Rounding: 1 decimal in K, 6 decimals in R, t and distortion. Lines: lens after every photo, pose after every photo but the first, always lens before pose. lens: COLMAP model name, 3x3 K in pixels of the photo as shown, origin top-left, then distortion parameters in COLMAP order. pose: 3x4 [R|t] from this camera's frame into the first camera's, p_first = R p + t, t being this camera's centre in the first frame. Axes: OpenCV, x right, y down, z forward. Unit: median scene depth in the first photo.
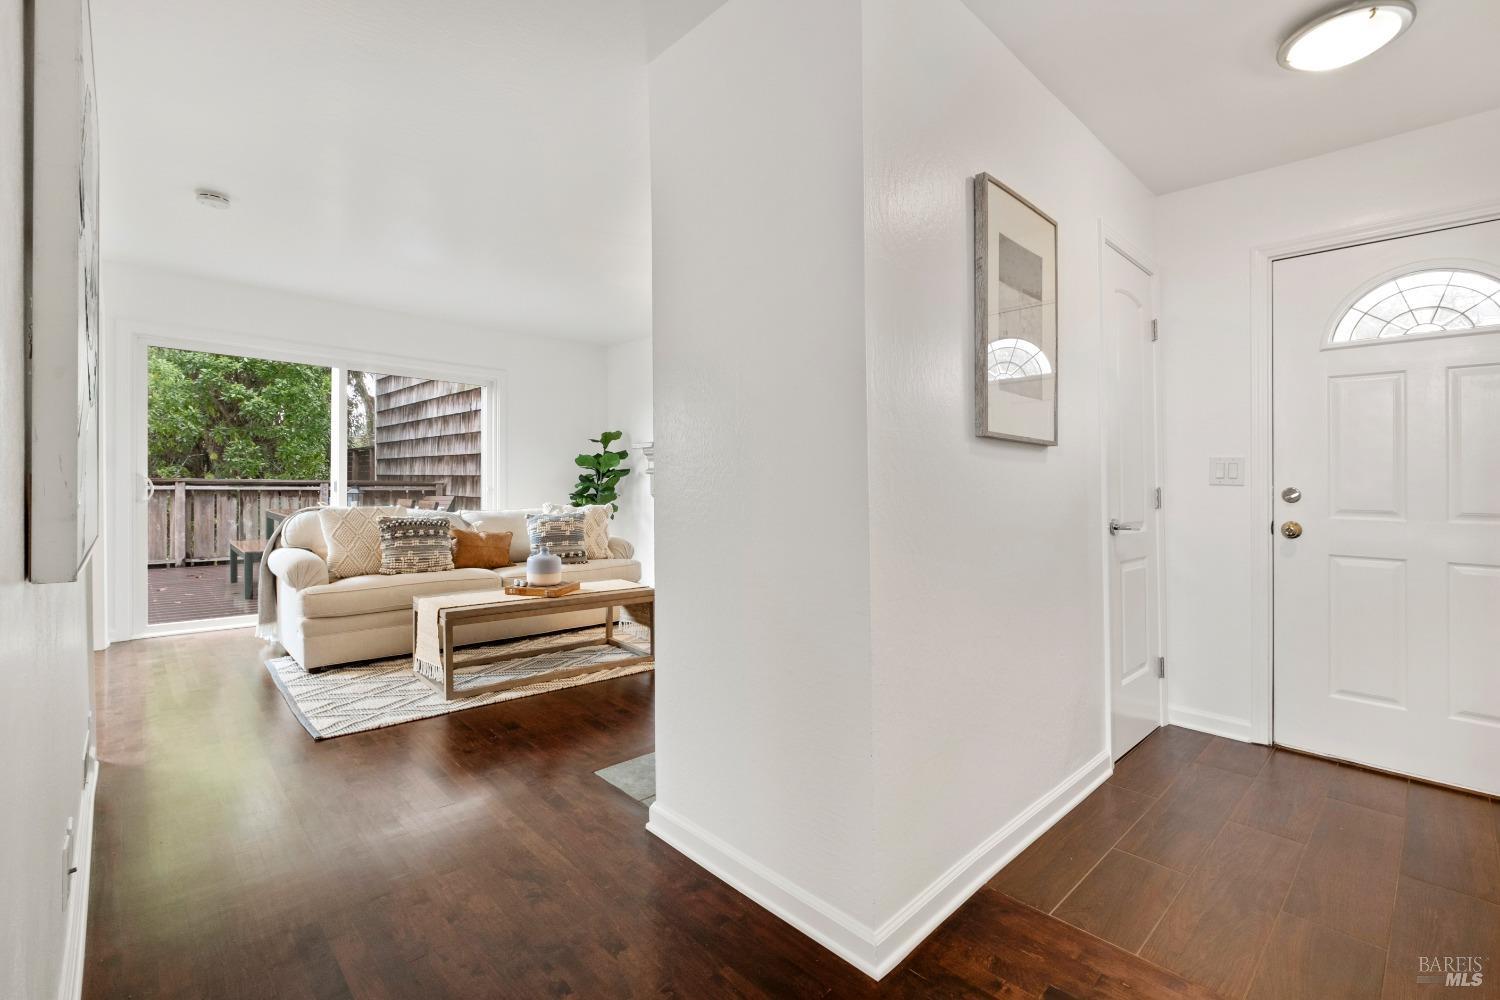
lens RADIAL K [[667.1, 0, 777.1], [0, 667.1, 473.4], [0, 0, 1]] dist [0.001111, 0.000117]
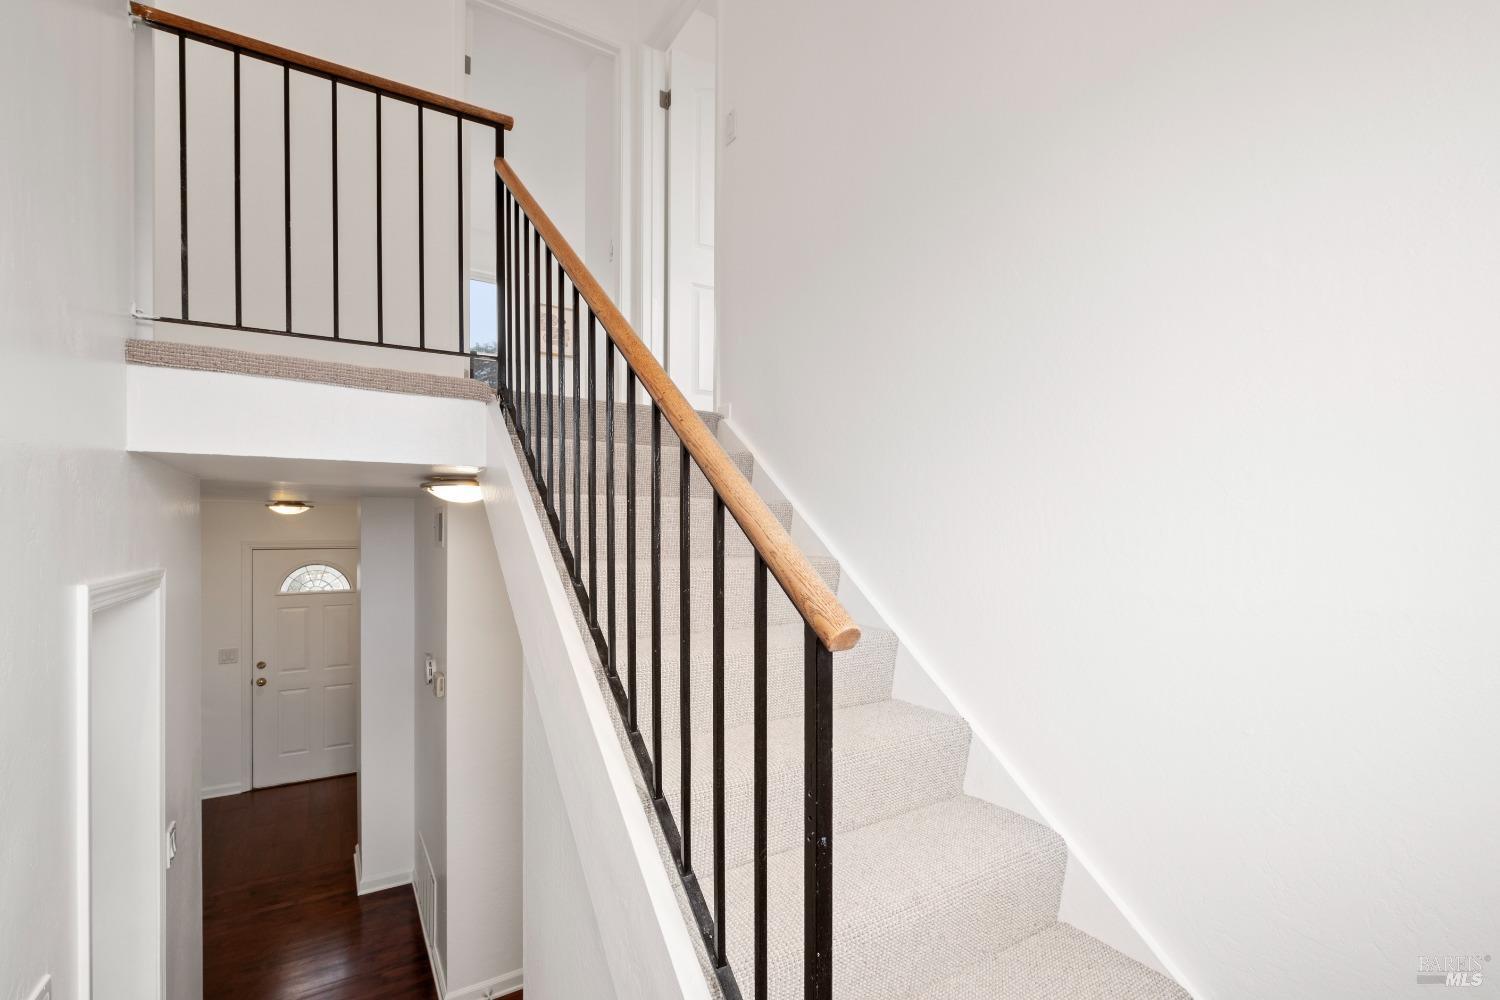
lens RADIAL K [[667.1, 0, 752.2], [0, 667.1, 508.6], [0, 0, 1]] dist [0.001111, 0.000117]
pose [[0.286181, 0.008129, 0.958141, -0.780610], [0.003220, 0.999950, -0.009445, -0.427077], [-0.958170, 0.005788, 0.286141, -1.052515]]
